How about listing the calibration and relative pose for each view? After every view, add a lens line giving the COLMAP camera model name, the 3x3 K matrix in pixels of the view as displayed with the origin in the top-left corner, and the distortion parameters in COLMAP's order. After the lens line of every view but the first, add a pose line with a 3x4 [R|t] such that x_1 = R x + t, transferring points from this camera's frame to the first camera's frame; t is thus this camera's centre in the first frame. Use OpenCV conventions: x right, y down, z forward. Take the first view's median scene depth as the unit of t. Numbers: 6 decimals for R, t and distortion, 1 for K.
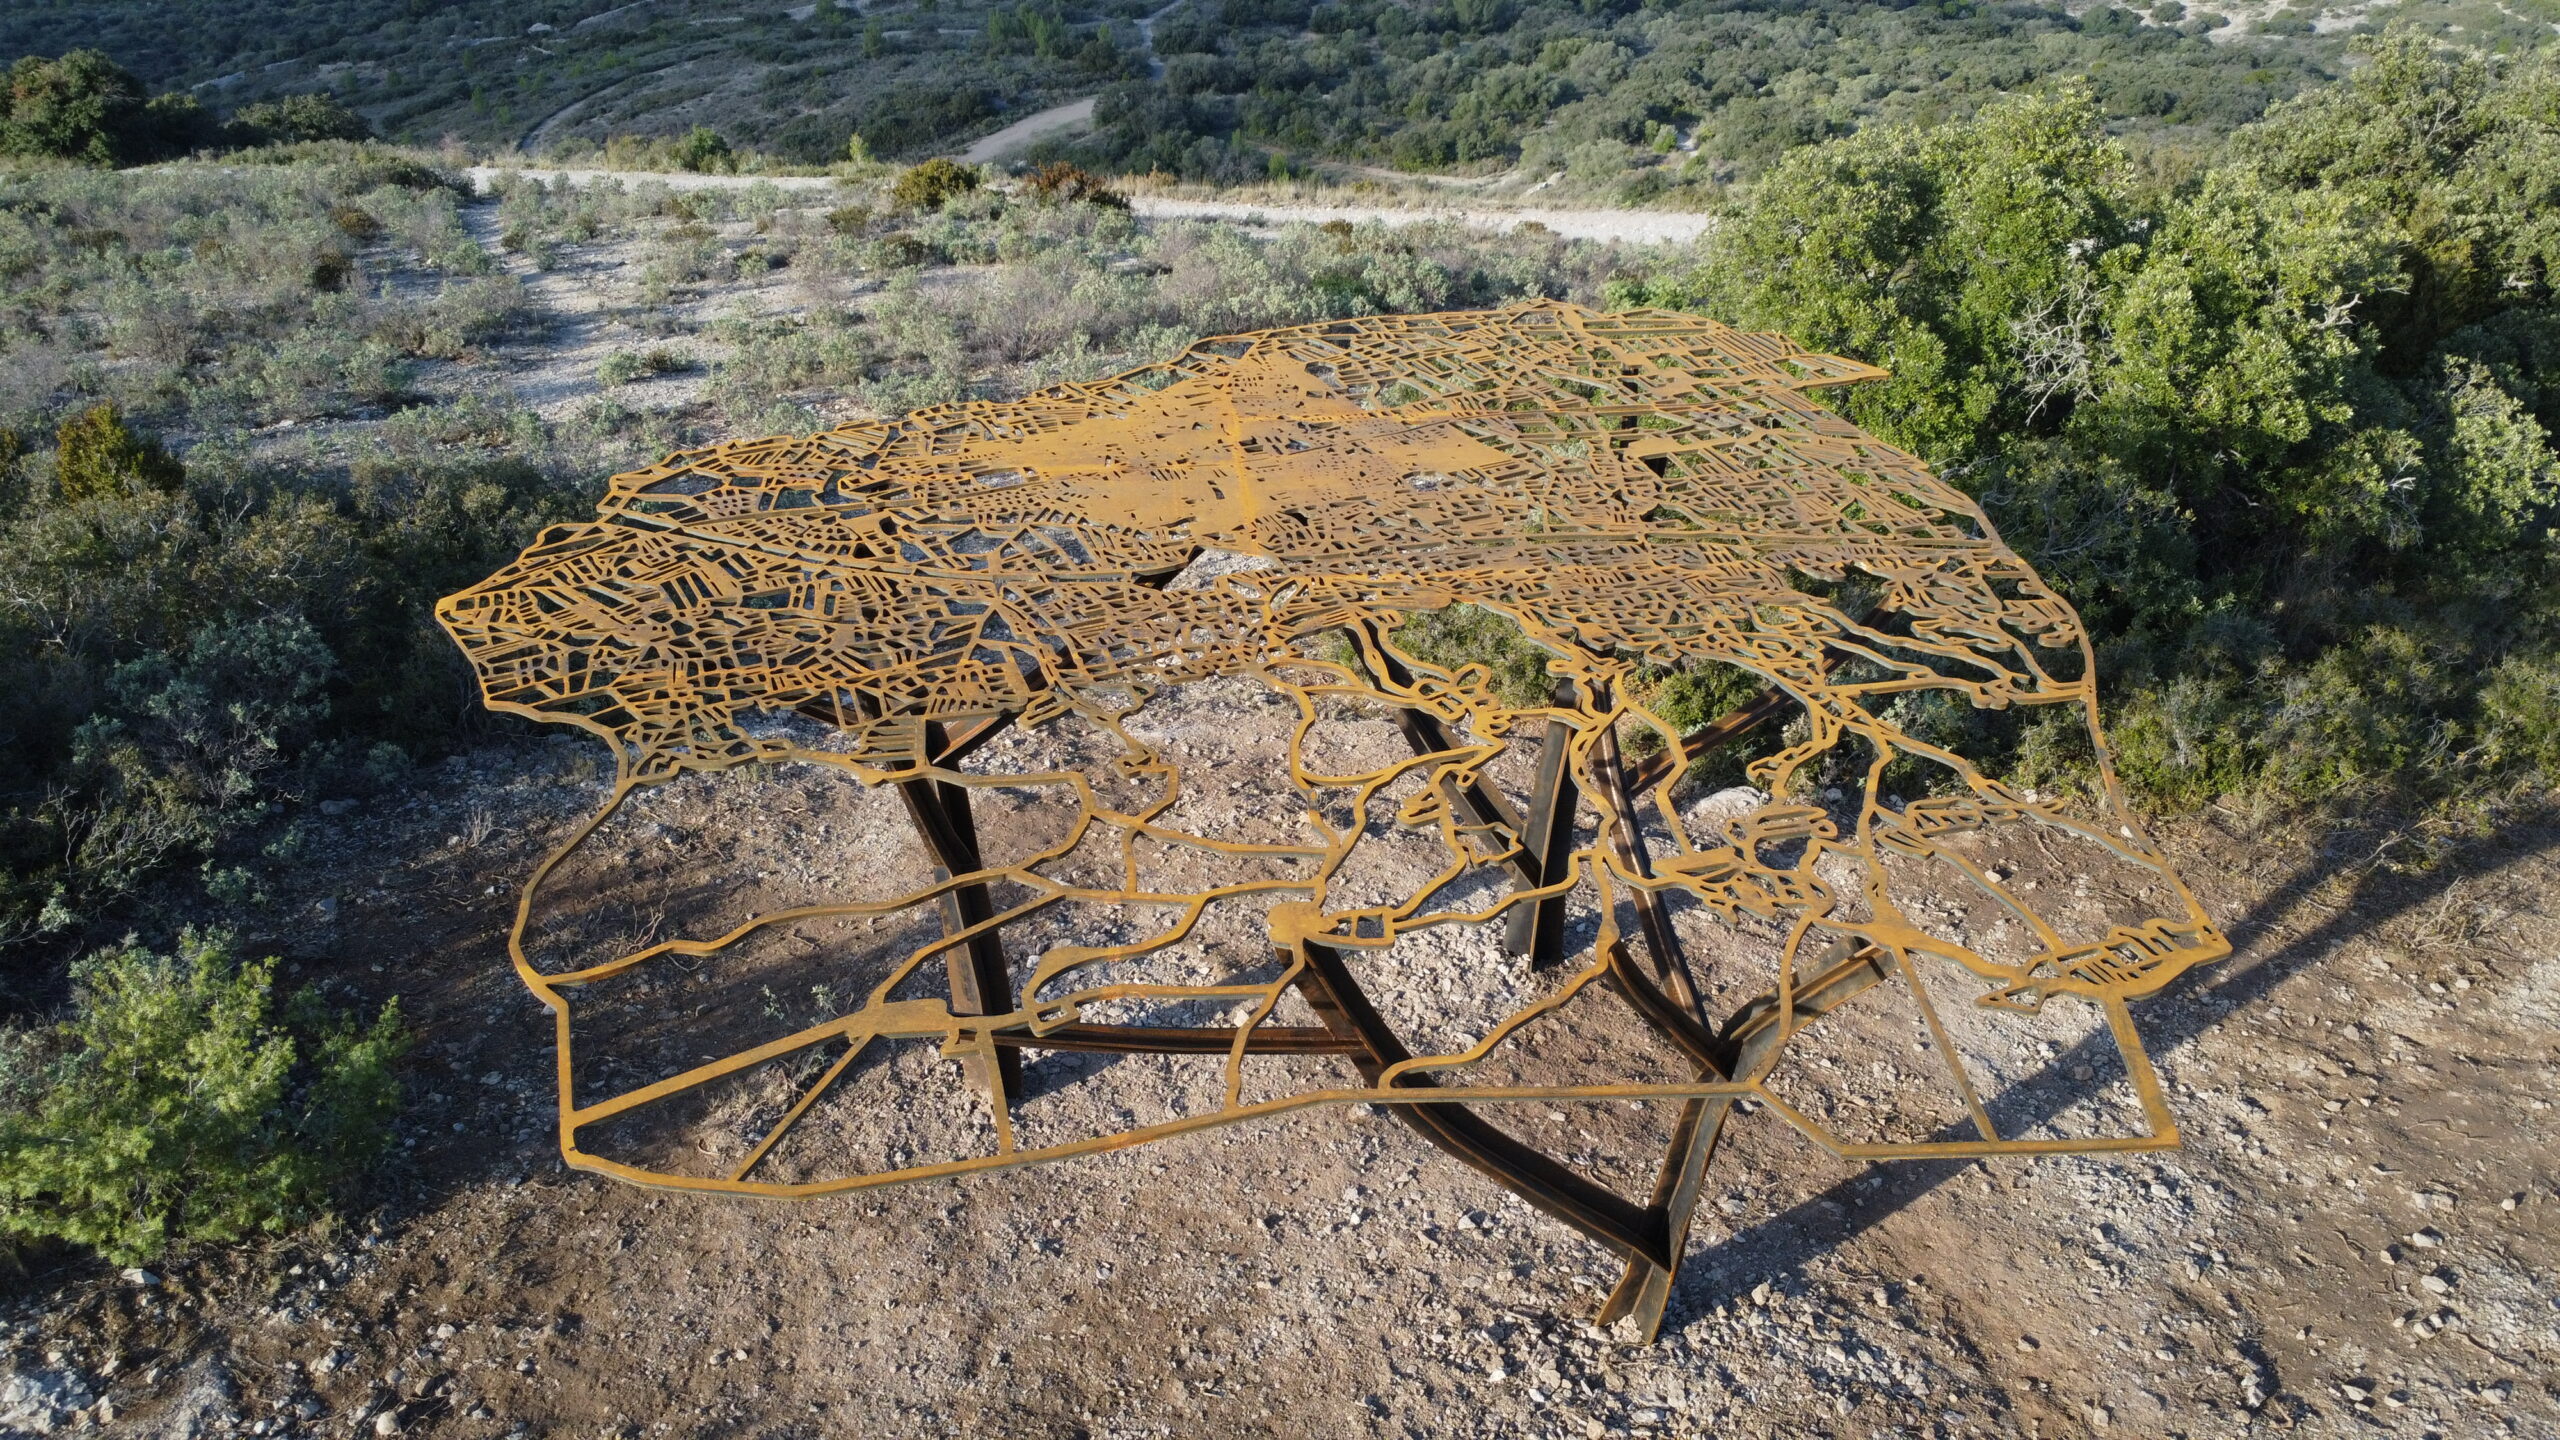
lens RADIAL K [[1858.6, 0, 1275.4], [0, 1858.6, 718.4], [0, 0, 1]] dist [-0.030555, -0.002876]
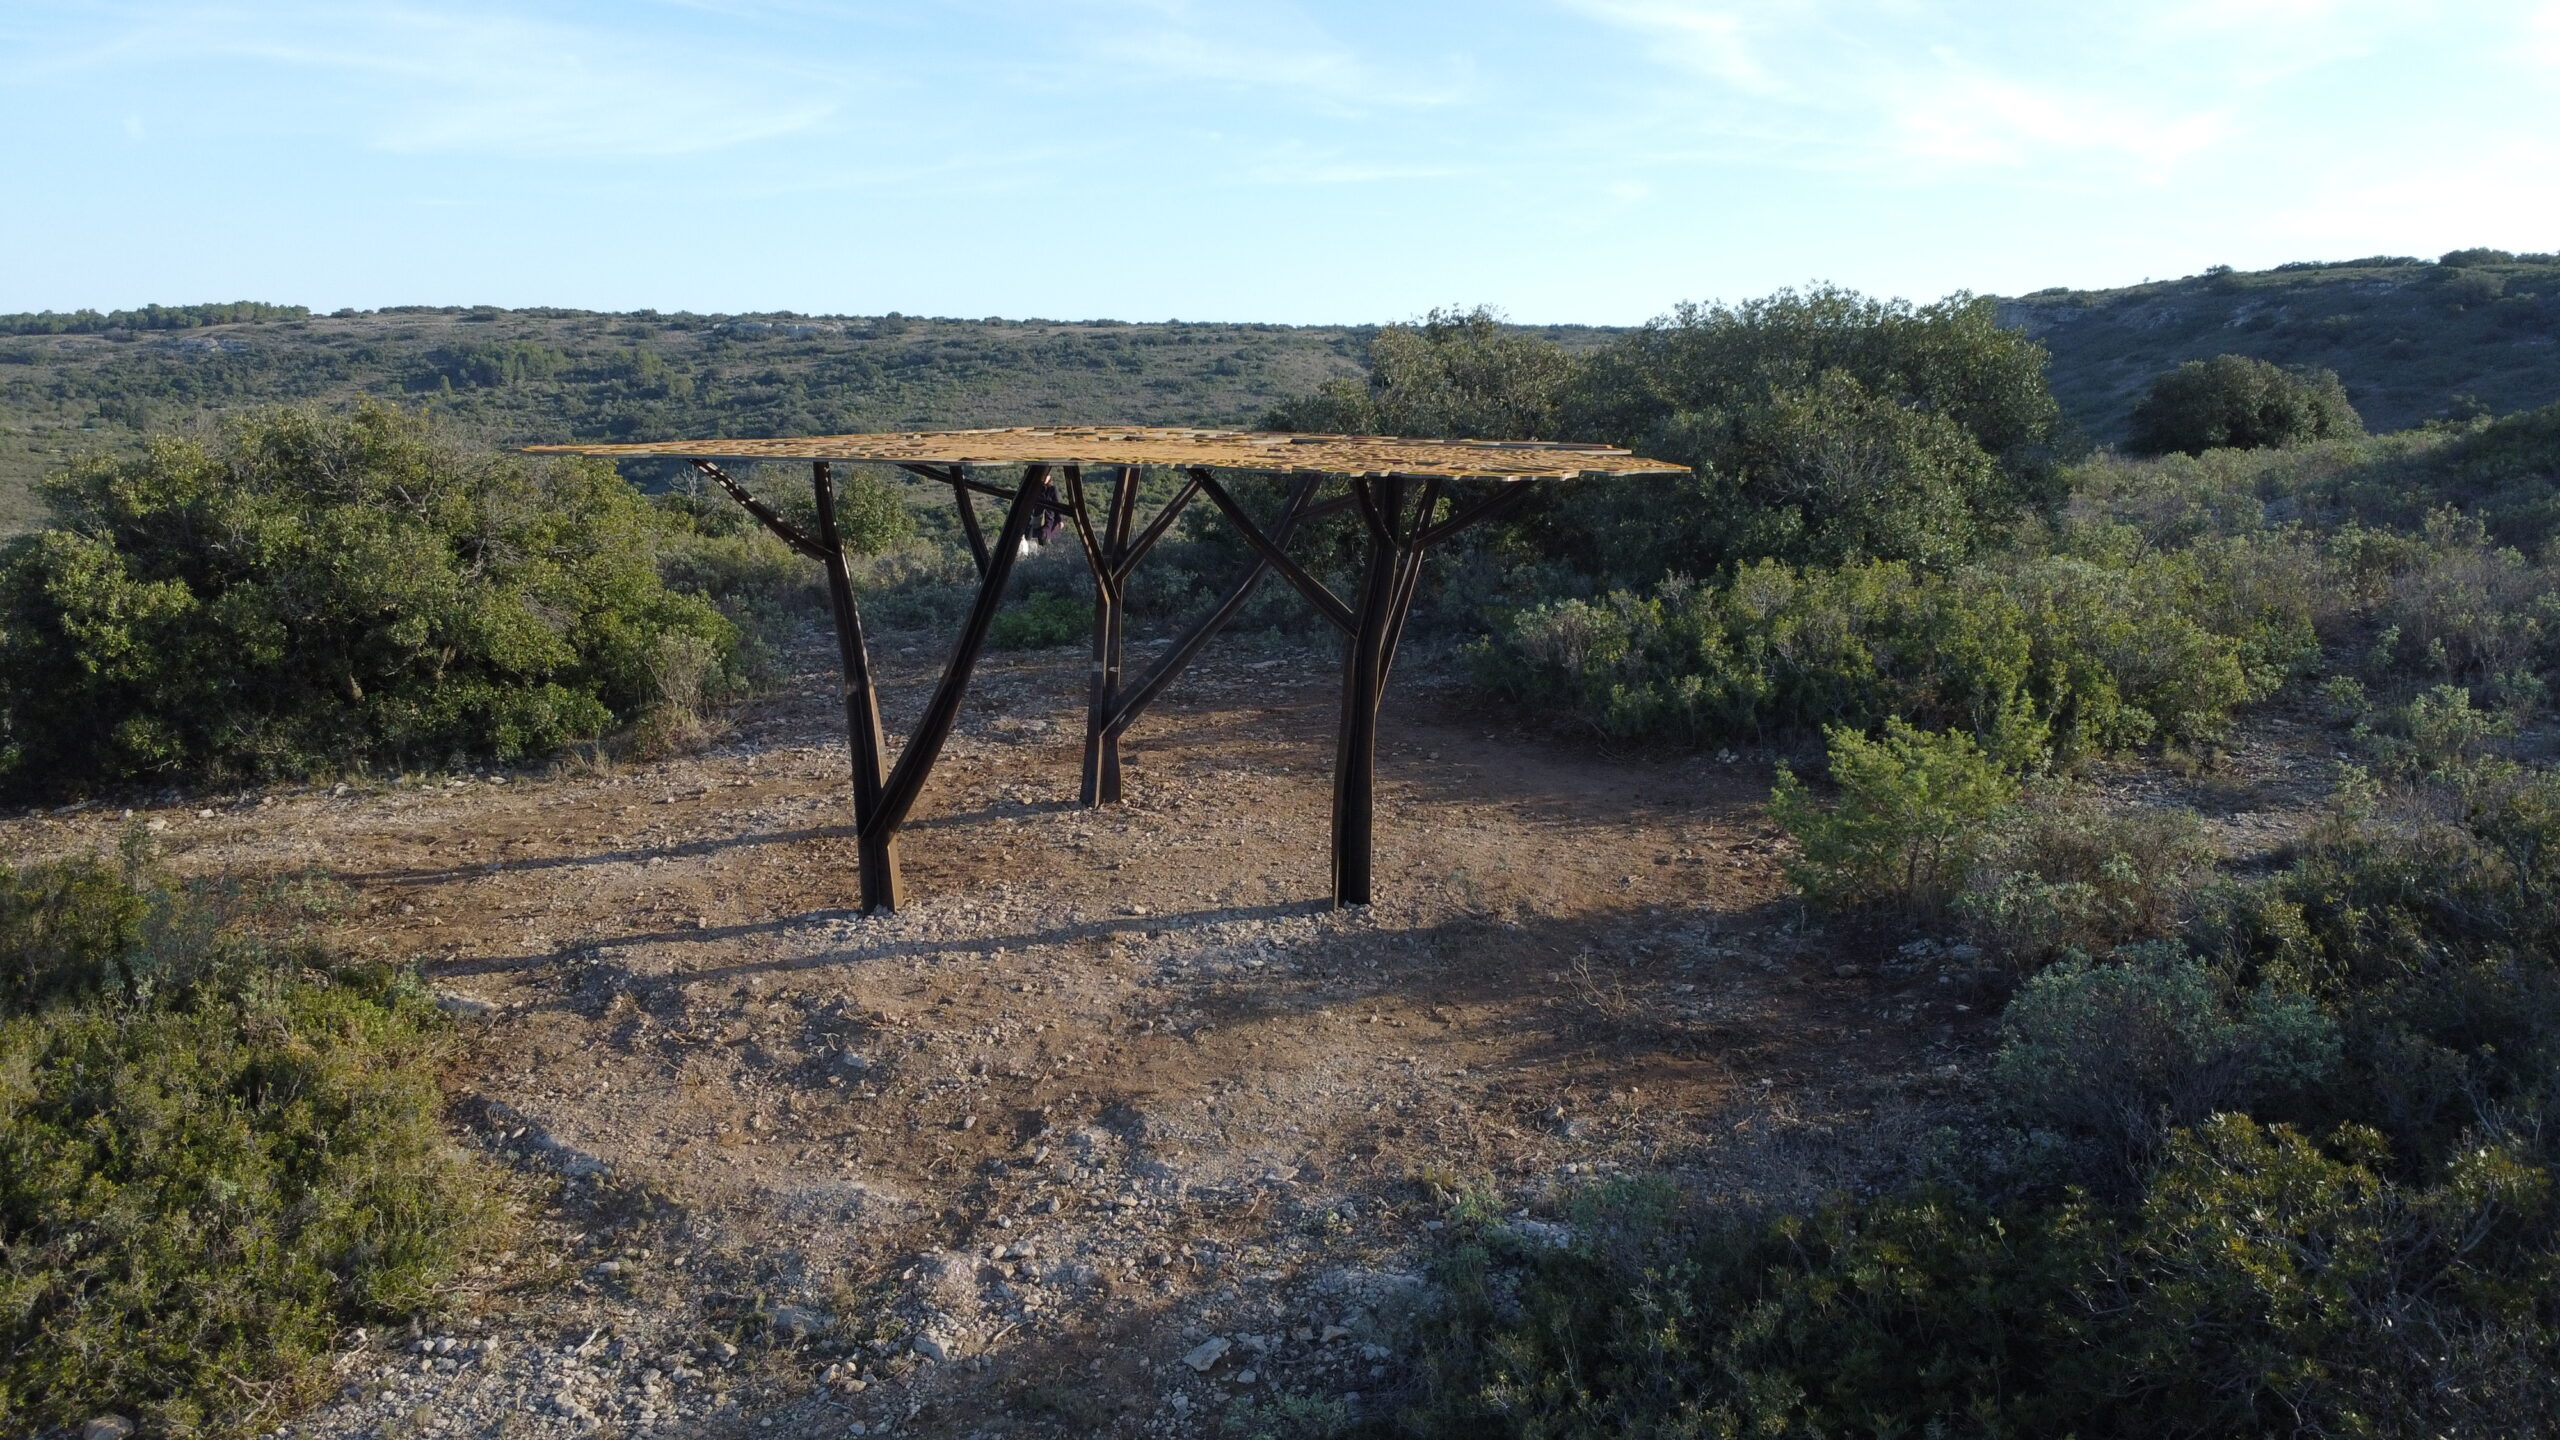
lens RADIAL K [[1858.6, 0, 1271.0], [0, 1858.6, 724.0], [0, 0, 1]] dist [-0.030555, -0.002876]
pose [[-0.875248, -0.105599, 0.472005, -0.542190], [0.234780, 0.760438, 0.605485, -0.537045], [-0.422869, 0.640768, -0.640779, 1.364898]]
